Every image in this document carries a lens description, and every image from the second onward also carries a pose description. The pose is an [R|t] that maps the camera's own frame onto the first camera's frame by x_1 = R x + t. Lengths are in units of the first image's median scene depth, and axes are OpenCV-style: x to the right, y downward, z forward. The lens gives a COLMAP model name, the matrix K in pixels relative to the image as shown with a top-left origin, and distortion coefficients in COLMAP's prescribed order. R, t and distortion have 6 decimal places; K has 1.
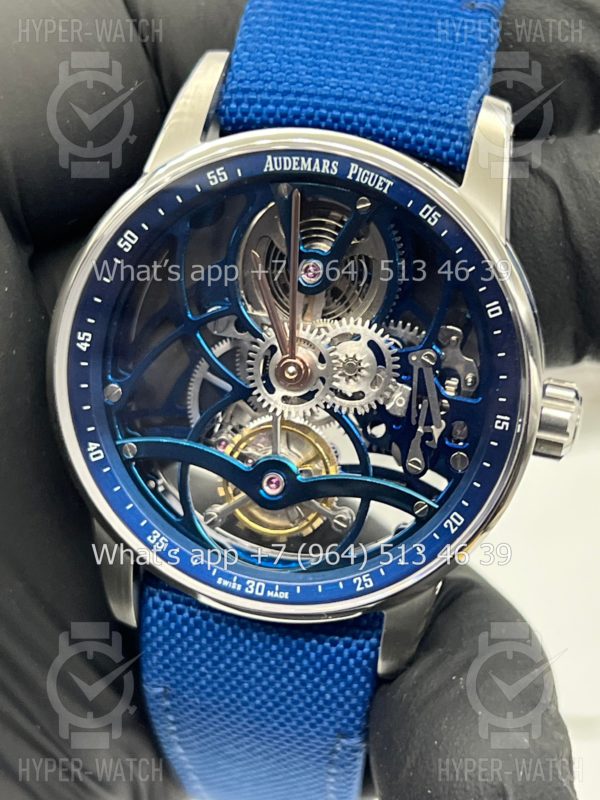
lens RADIAL K [[1867.9, 0, 300.0], [0, 1867.9, 400.0], [0, 0, 1]] dist [0.280373, -0.613006]
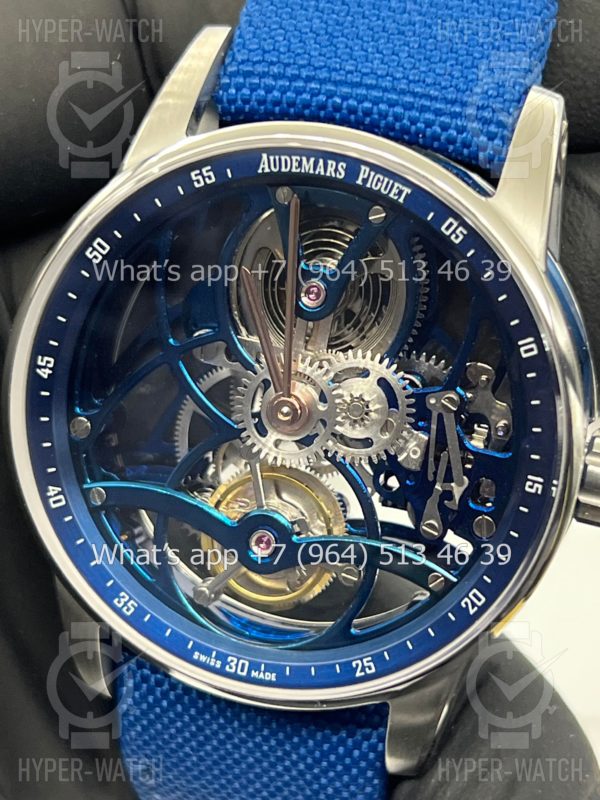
lens RADIAL K [[1867.9, 0, 300.0], [0, 1867.9, 400.0], [0, 0, 1]] dist [0.280373, -0.613006]
pose [[0.995750, 0.034380, -0.085438, 0.072532], [-0.032623, 0.999228, 0.021879, -0.038750], [0.086124, -0.018998, 0.996103, 0.164975]]
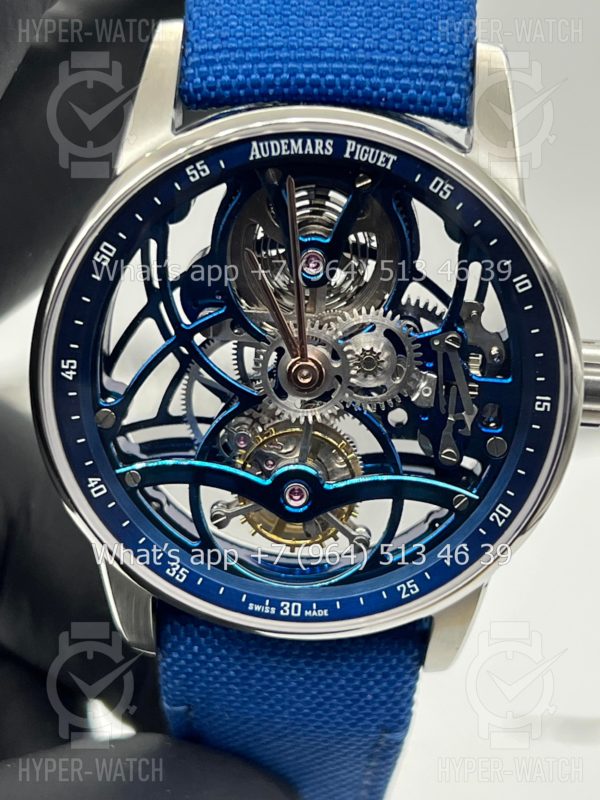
lens RADIAL K [[1867.9, 0, 300.0], [0, 1867.9, 400.0], [0, 0, 1]] dist [0.280373, -0.613006]
pose [[0.987378, -0.132459, 0.086827, -0.086207], [0.121347, 0.984994, 0.122725, -0.113462], [-0.101780, -0.110639, 0.988635, 0.103243]]
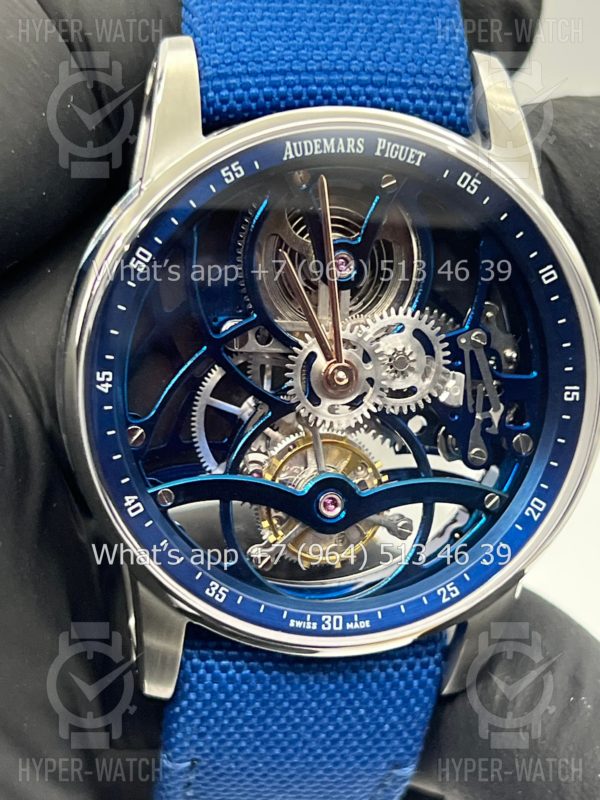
lens RADIAL K [[1867.9, 0, 300.0], [0, 1867.9, 400.0], [0, 0, 1]] dist [0.280373, -0.613006]
pose [[0.933630, -0.164129, 0.318429, -0.308181], [0.167232, 0.985757, 0.017773, -0.023329], [-0.316811, 0.036659, 0.947780, 0.152482]]
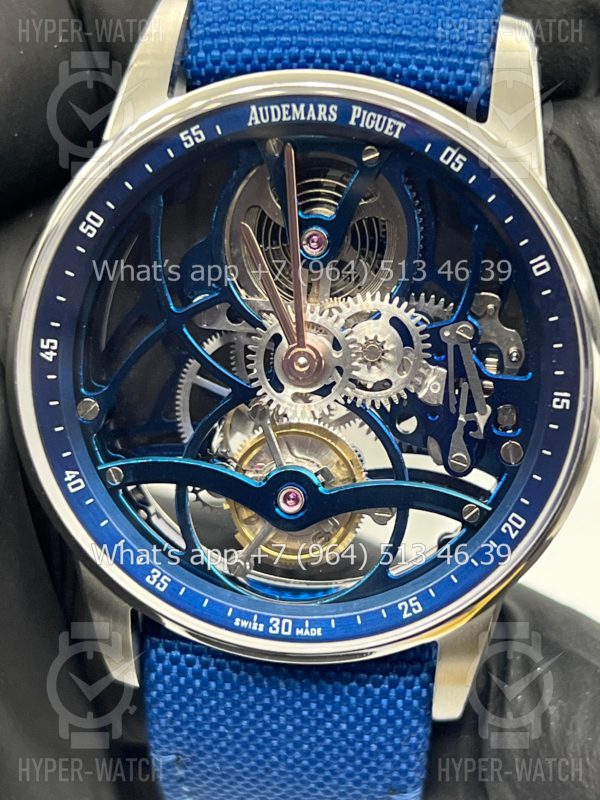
lens RADIAL K [[1867.9, 0, 300.0], [0, 1867.9, 400.0], [0, 0, 1]] dist [0.280373, -0.613006]
pose [[0.995288, -0.090239, 0.035467, -0.036146], [0.090772, 0.995777, -0.013709, 0.012394], [-0.034080, 0.016864, 0.999277, 0.166193]]
